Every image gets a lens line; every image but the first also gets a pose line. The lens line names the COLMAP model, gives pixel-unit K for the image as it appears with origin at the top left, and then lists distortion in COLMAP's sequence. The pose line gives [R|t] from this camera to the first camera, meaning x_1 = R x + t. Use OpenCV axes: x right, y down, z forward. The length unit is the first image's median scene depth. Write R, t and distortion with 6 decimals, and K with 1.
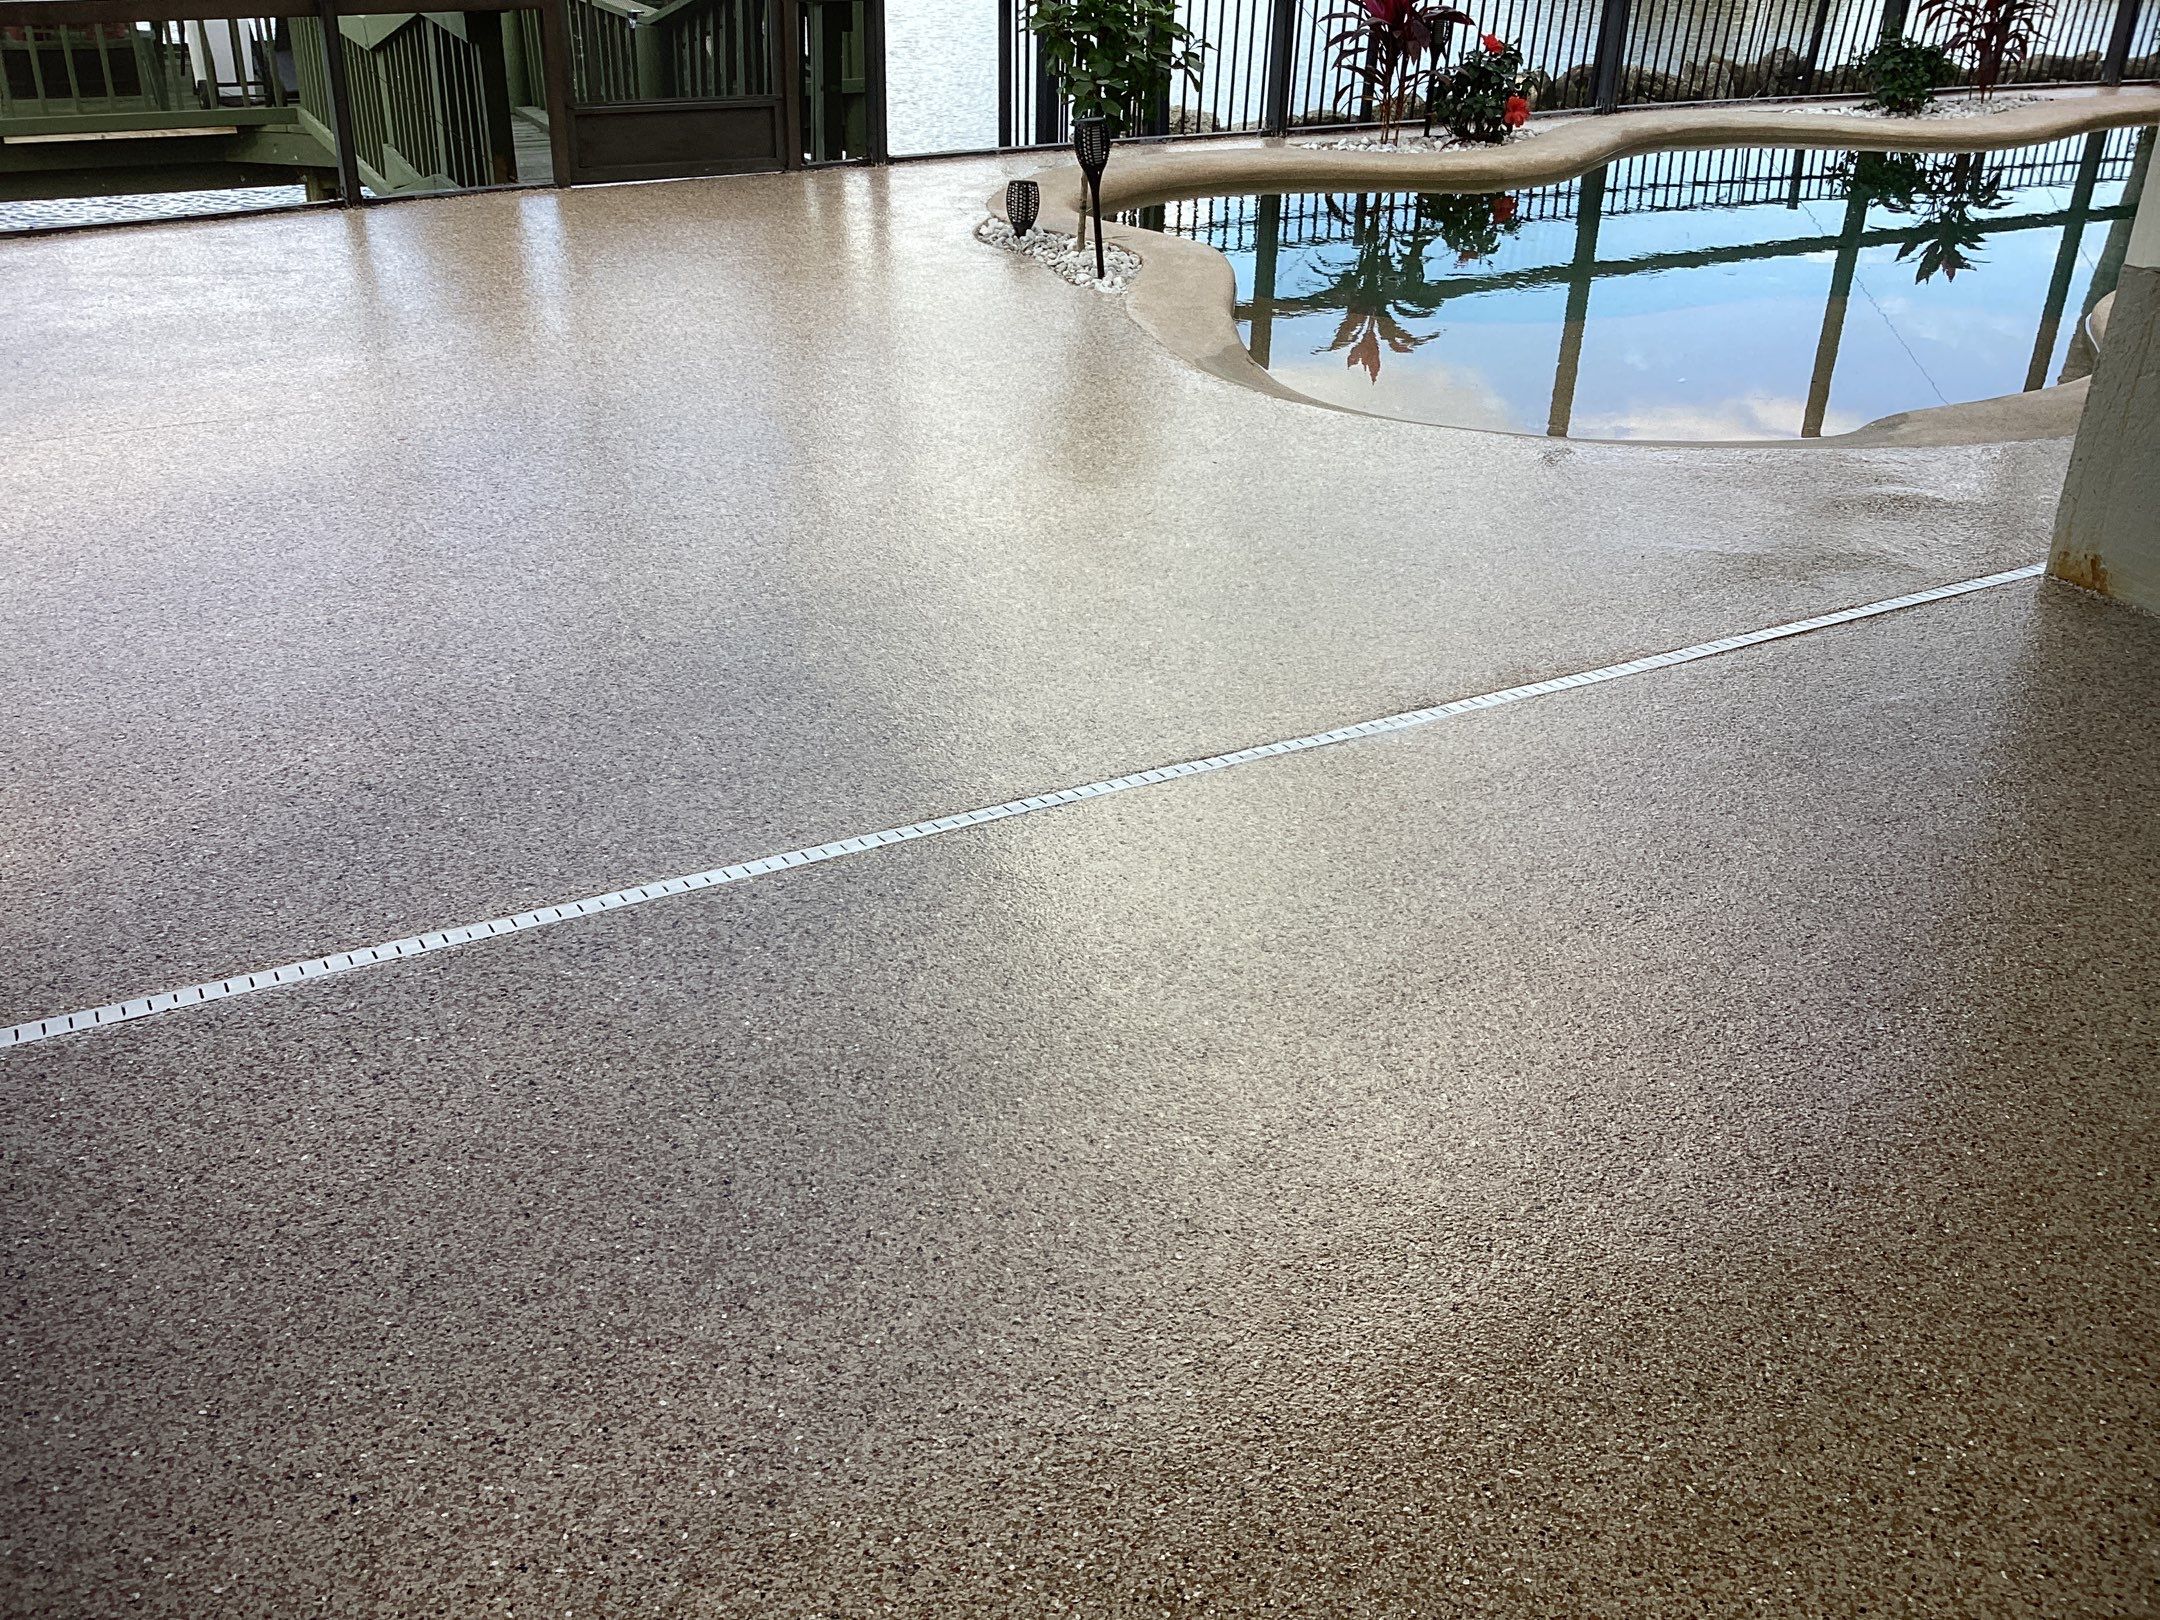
lens RADIAL K [[1960.2, 0, 1055.7], [0, 1960.2, 804.7], [0, 0, 1]] dist [0.004327, -0.050954]
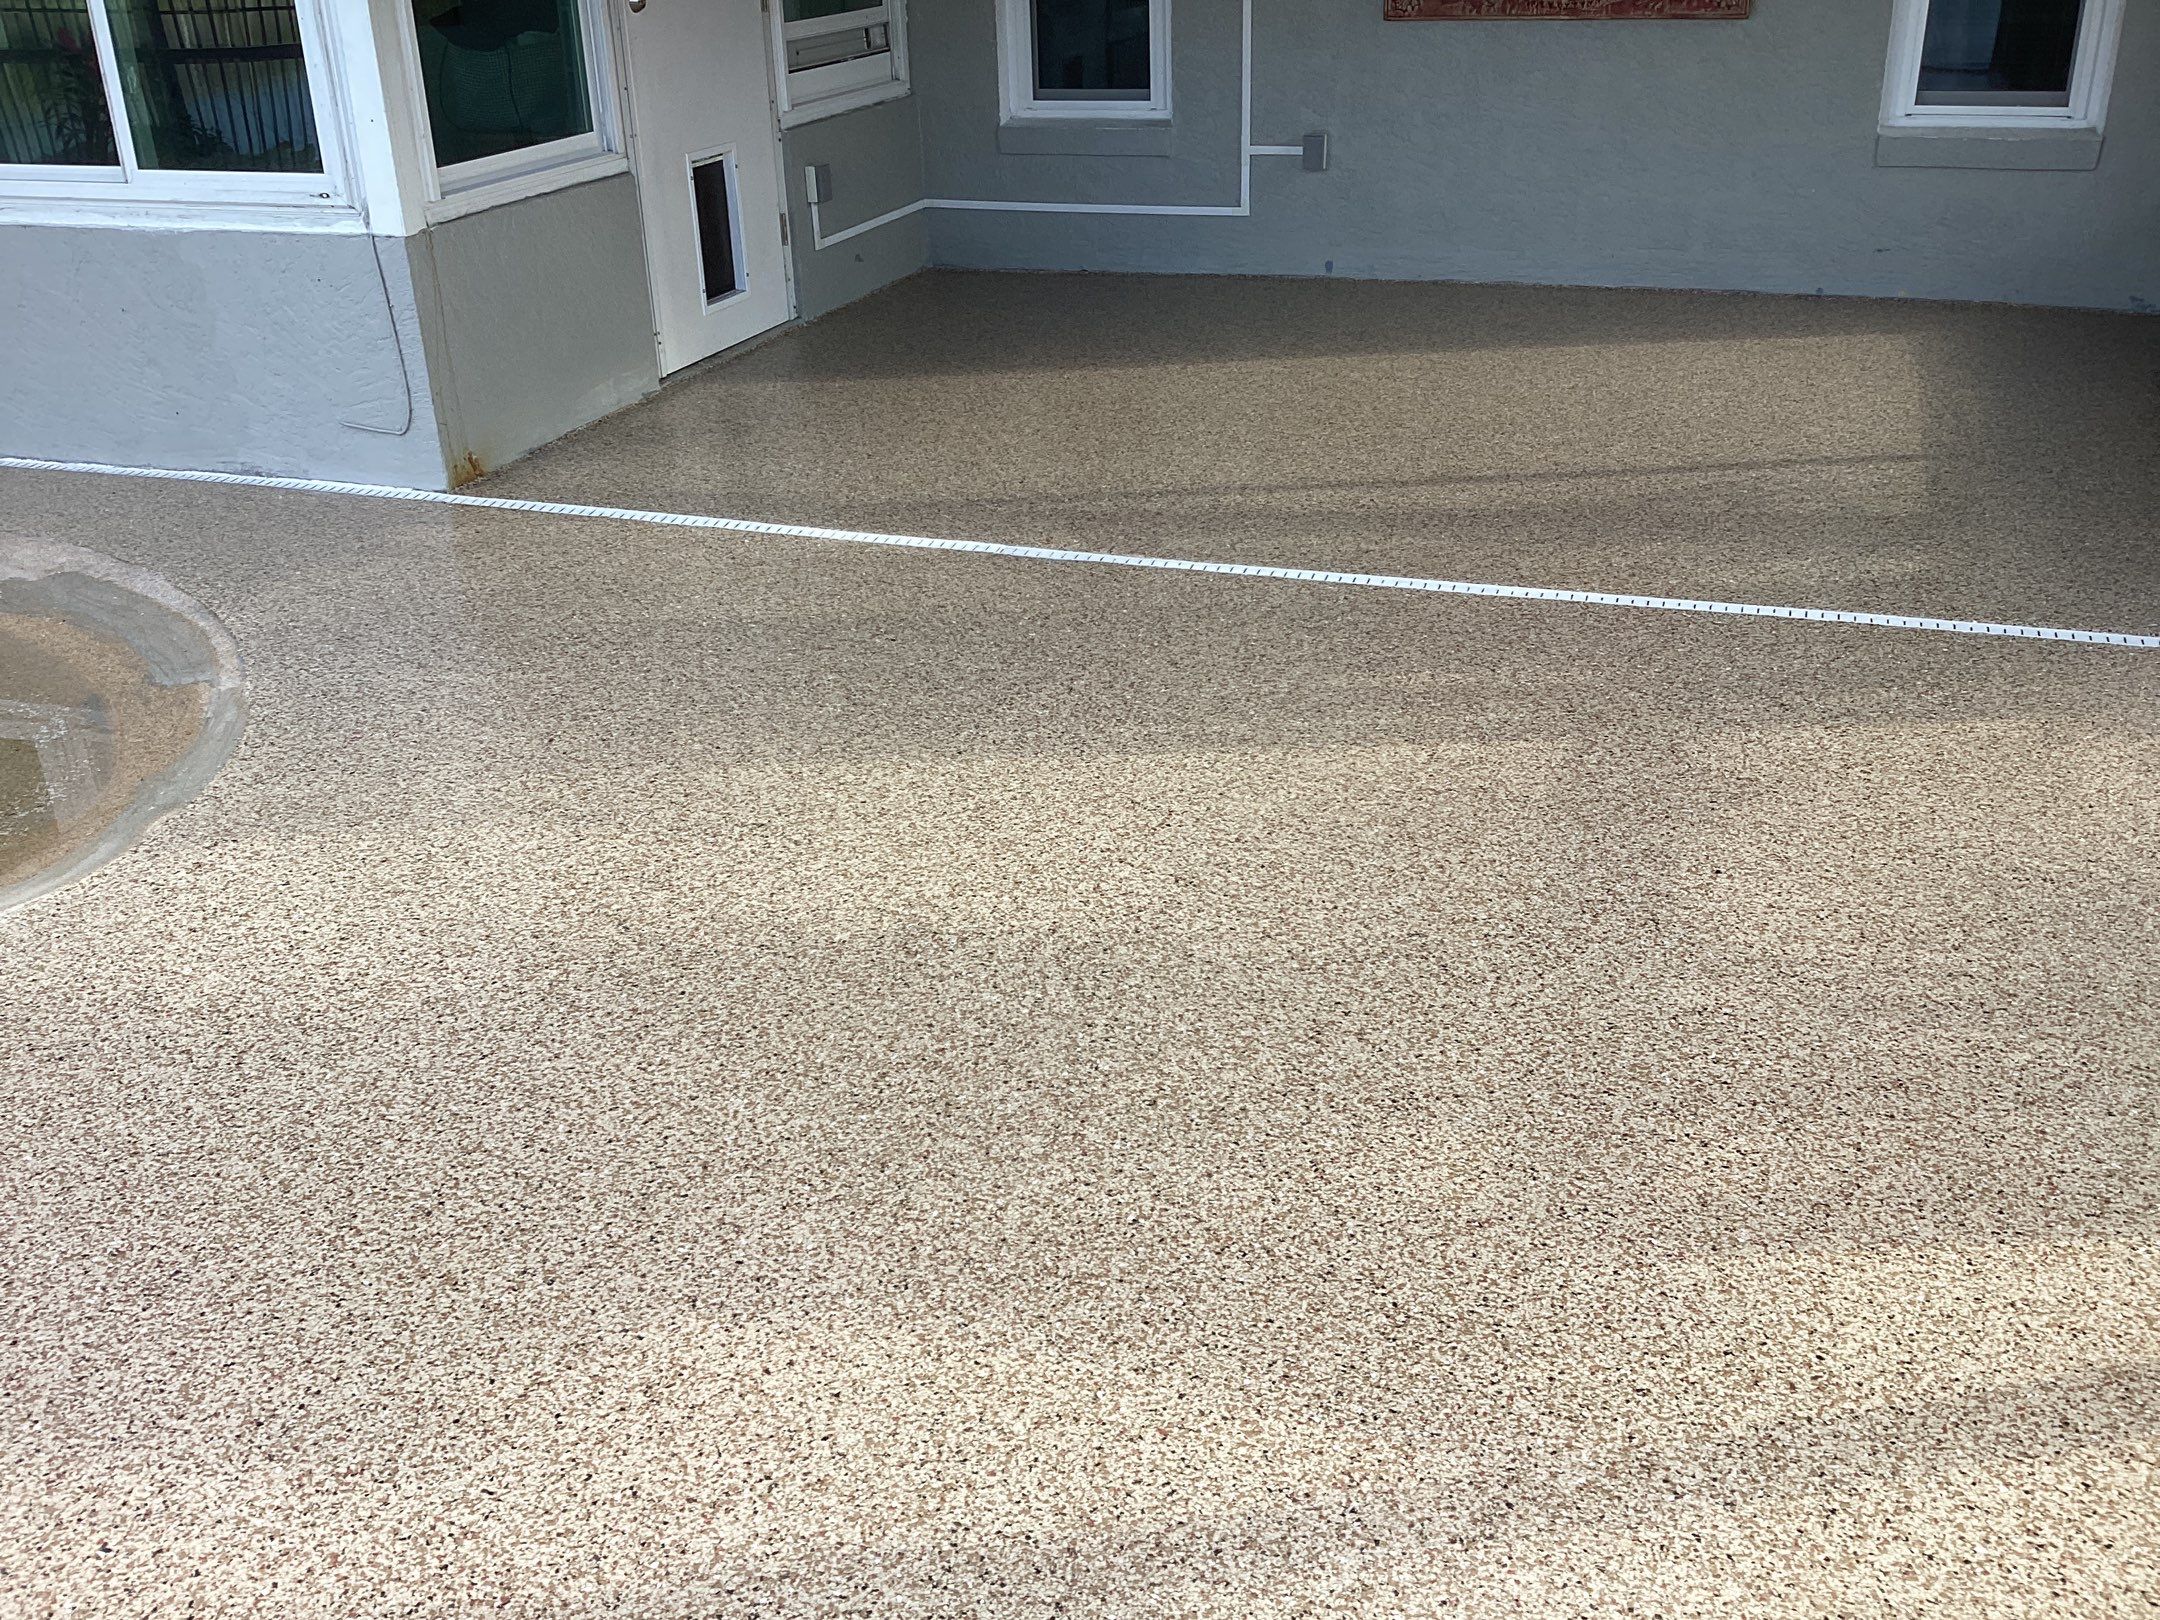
lens RADIAL K [[1960.2, 0, 1091.3], [0, 1960.2, 800.8], [0, 0, 1]] dist [0.004327, -0.050954]
pose [[-0.670377, -0.322378, 0.668331, -0.740295], [0.354943, 0.651642, 0.670357, -0.763844], [-0.651621, 0.686612, -0.322420, 1.426967]]
